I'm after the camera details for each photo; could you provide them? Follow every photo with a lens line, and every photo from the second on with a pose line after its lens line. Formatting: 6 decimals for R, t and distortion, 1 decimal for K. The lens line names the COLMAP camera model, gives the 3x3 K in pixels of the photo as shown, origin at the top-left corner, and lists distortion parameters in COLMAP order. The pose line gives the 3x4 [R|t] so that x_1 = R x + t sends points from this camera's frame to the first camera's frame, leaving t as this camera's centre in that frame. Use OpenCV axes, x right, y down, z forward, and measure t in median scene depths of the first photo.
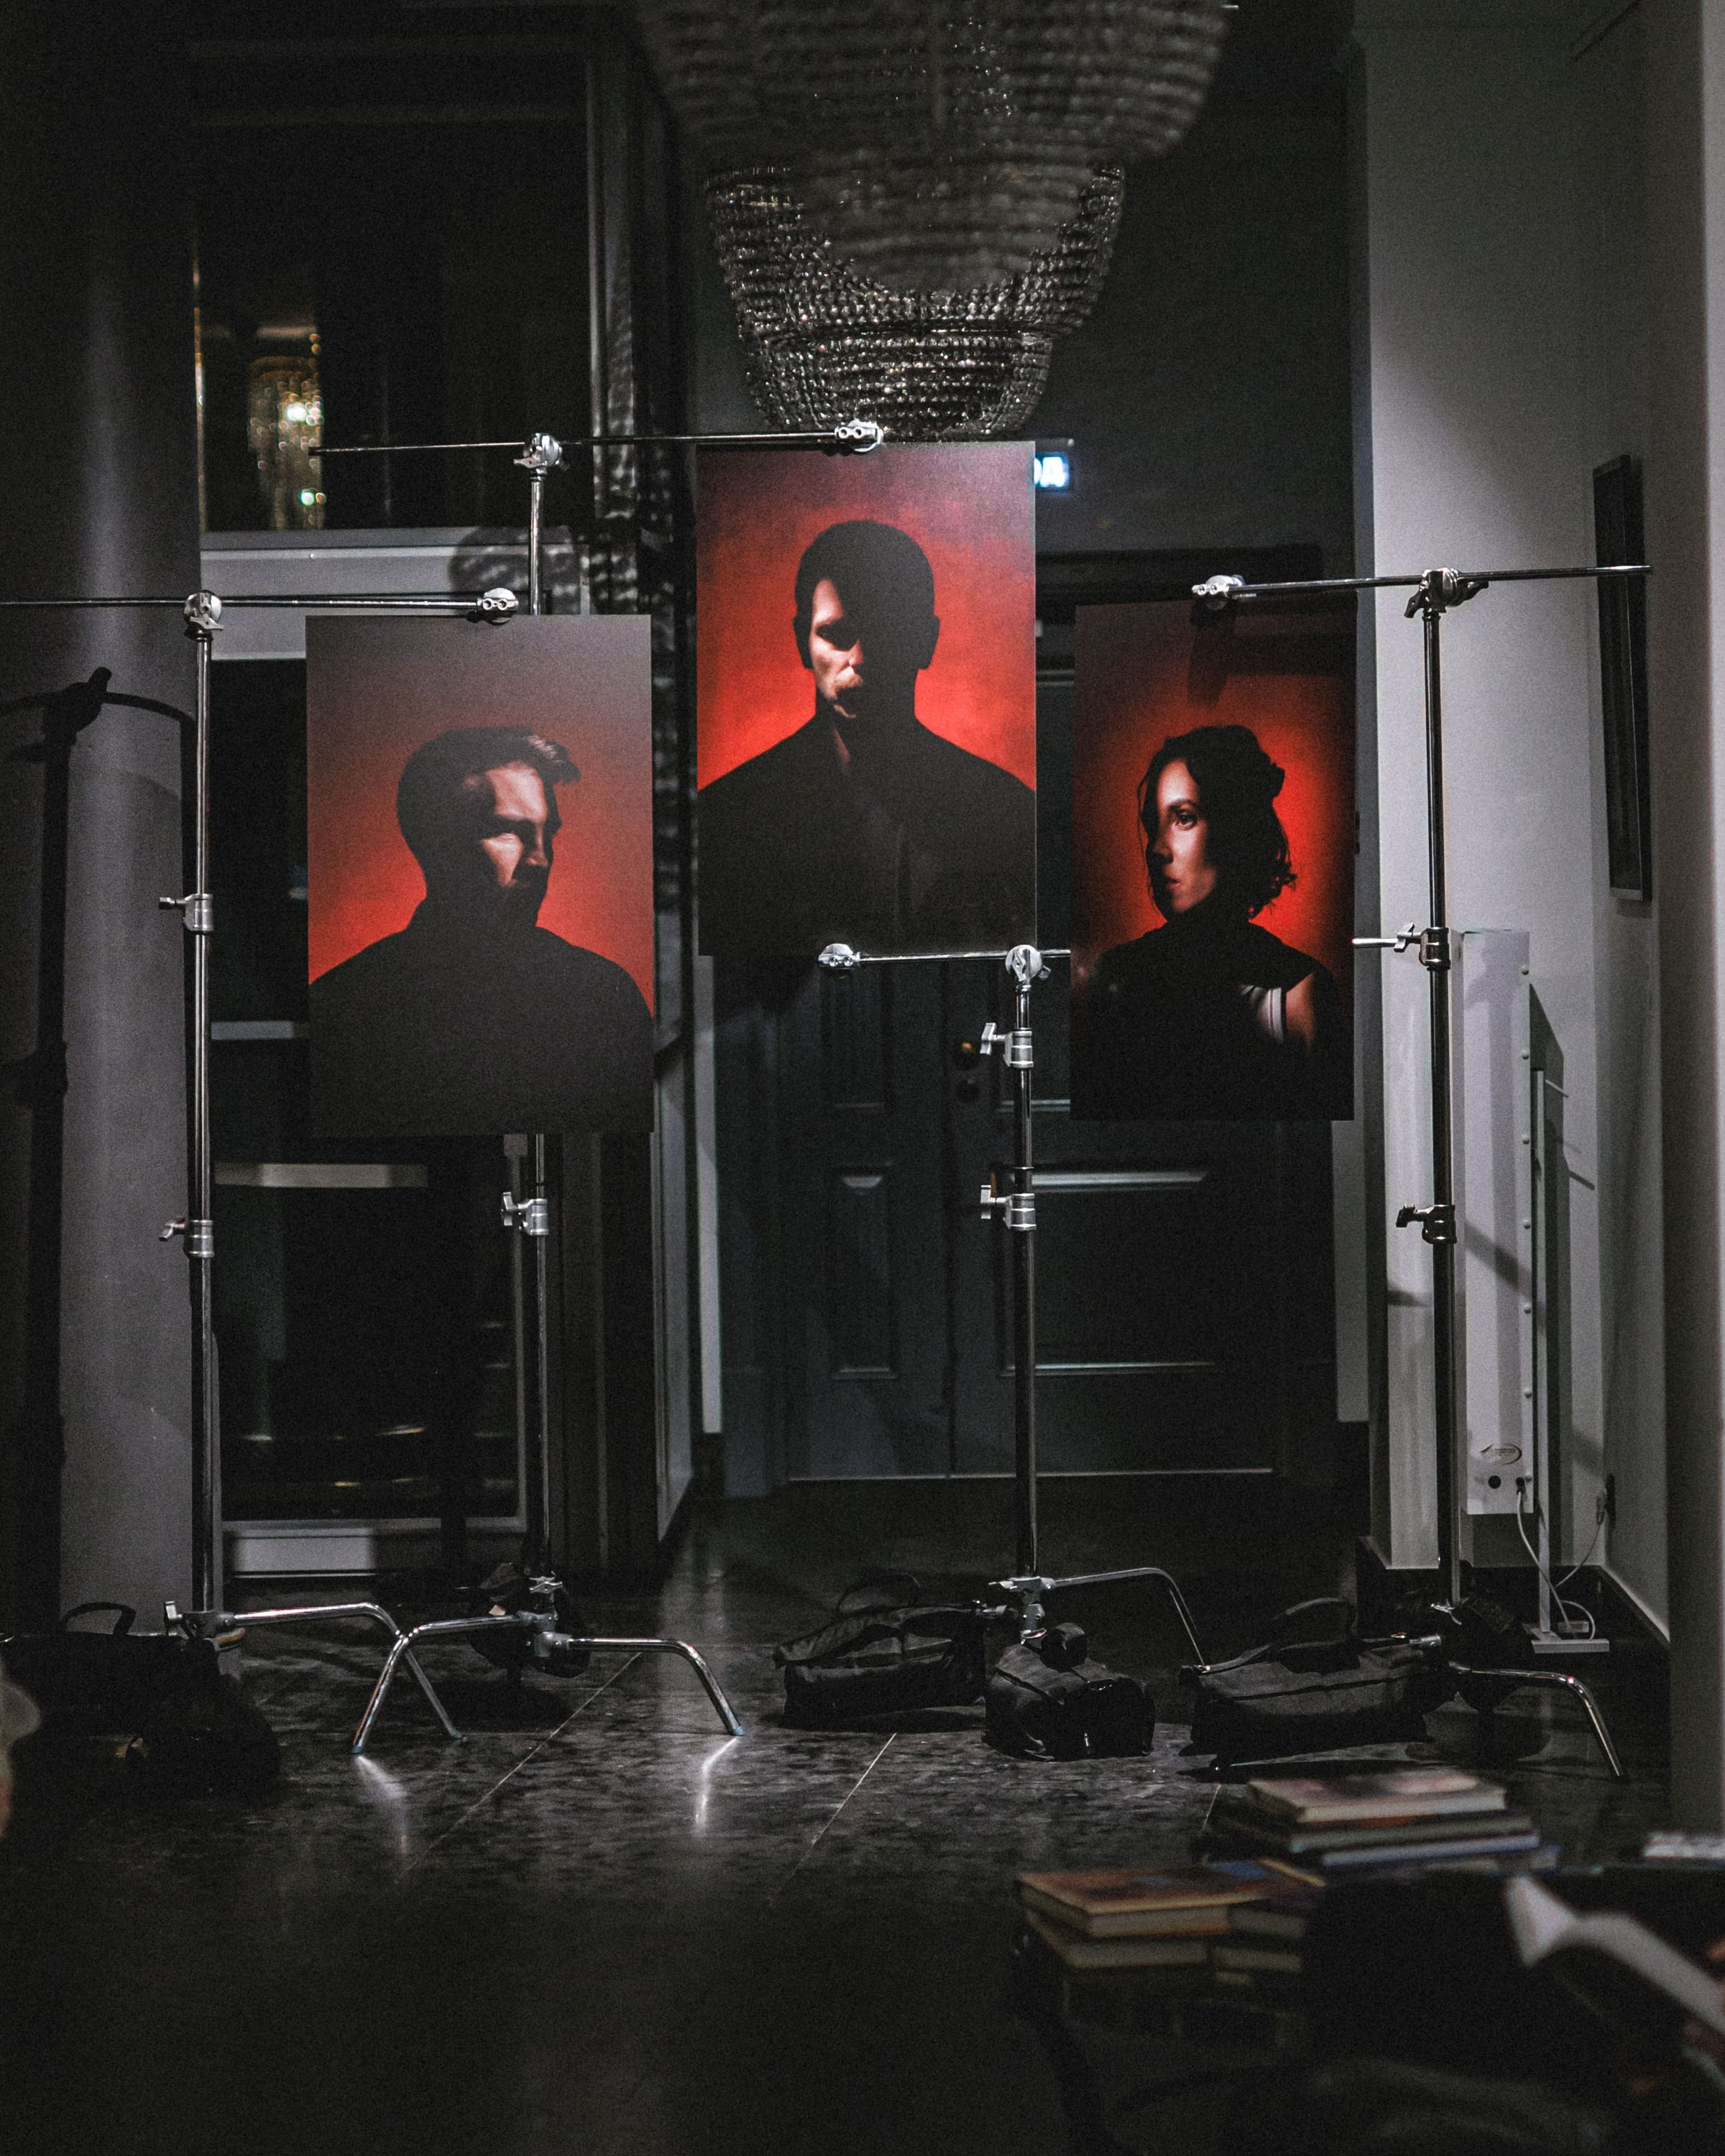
lens RADIAL K [[3466.0, 0, 861.1], [0, 3466.0, 881.5], [0, 0, 1]] dist [0.007076, -0.011118]
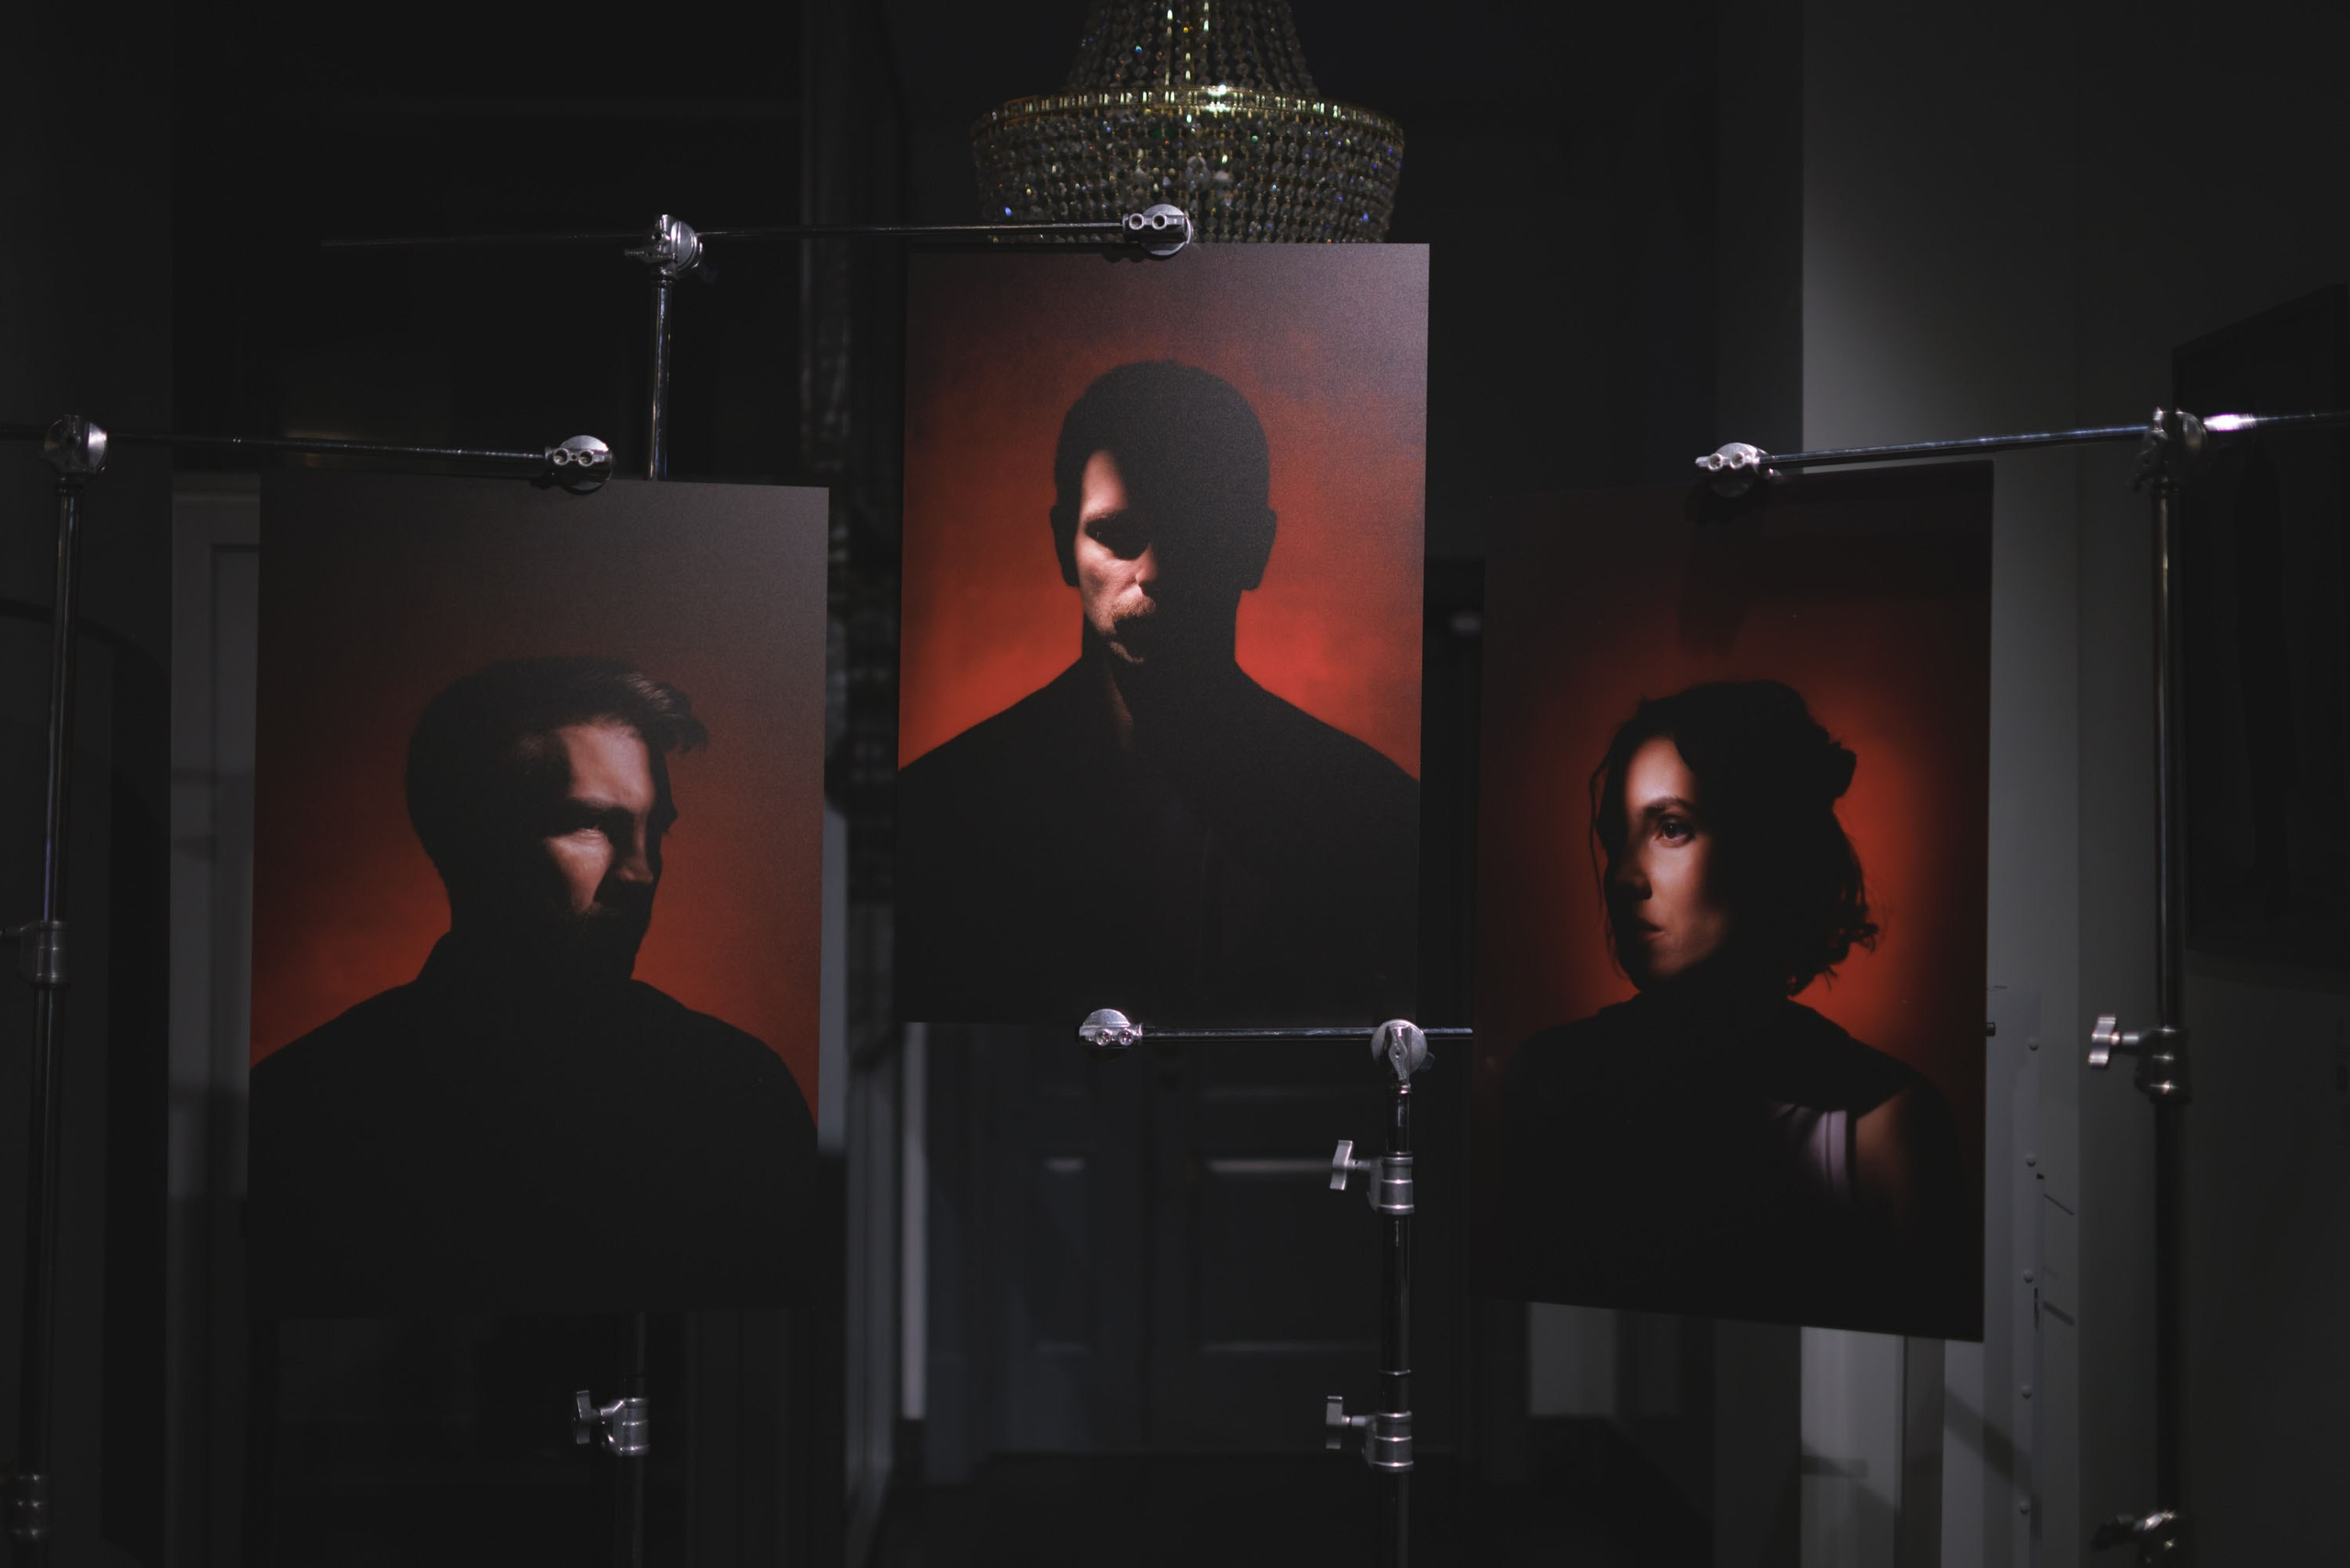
lens RADIAL K [[3359.6, 0, 1175.0], [0, 3359.6, 784.0], [0, 0, 1]] dist [0.010713, 0.020674]
pose [[0.999294, 0.022379, 0.030191, -0.014622], [-0.021543, 0.999383, -0.027730, -0.007211], [-0.030793, 0.027060, 0.999159, 0.381004]]
